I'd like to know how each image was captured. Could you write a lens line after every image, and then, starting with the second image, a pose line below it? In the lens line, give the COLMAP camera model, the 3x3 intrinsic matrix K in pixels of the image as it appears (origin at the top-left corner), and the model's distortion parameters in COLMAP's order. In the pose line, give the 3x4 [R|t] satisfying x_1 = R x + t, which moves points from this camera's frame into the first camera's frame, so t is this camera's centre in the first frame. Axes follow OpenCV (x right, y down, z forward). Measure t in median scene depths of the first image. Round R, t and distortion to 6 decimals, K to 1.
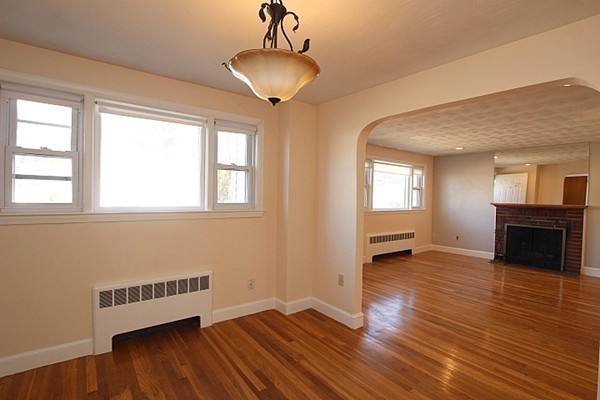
lens RADIAL K [[287.7, 0, 300.0], [0, 287.7, 200.0], [0, 0, 1]] dist [-0.024939, 0.000229]
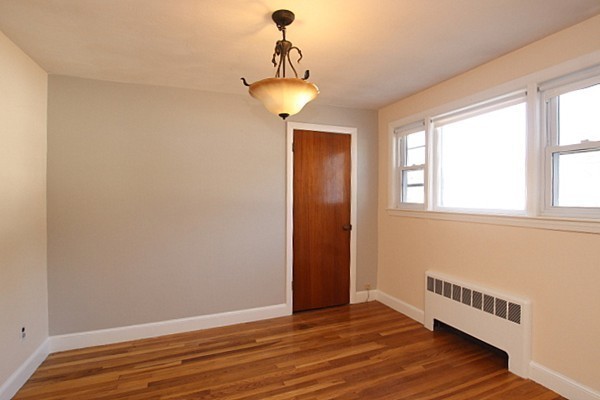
lens RADIAL K [[302.5, 0, 310.6], [0, 302.5, 199.5], [0, 0, 1]] dist [-0.028618, 0.000828]
pose [[-0.247847, -0.017035, -0.968649, 0.599666], [-0.025657, 0.999610, -0.011015, 0.020462], [0.968459, 0.022123, -0.248188, 0.742213]]
